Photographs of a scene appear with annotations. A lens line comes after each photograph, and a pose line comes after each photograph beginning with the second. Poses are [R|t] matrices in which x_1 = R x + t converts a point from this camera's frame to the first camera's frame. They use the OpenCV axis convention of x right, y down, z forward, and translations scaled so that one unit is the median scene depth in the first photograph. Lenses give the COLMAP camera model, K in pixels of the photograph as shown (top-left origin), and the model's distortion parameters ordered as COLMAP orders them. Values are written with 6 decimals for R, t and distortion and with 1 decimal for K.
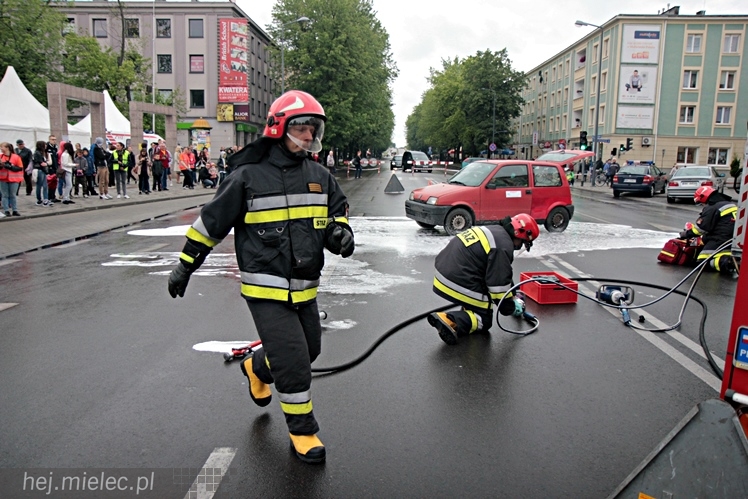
lens RADIAL K [[589.5, 0, 374.0], [0, 589.5, 249.5], [0, 0, 1]] dist [-0.111310, 0.123009]
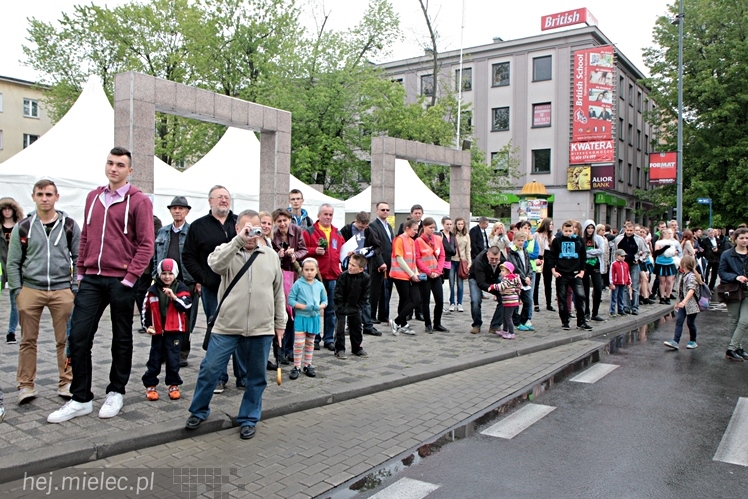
lens RADIAL K [[589.5, 0, 374.0], [0, 589.5, 249.5], [0, 0, 1]] dist [-0.111310, 0.123009]
pose [[0.821875, 0.009565, -0.569587, -0.056620], [-0.089820, 0.989529, -0.112986, -0.046827], [0.562542, 0.144020, 0.814128, 0.297997]]
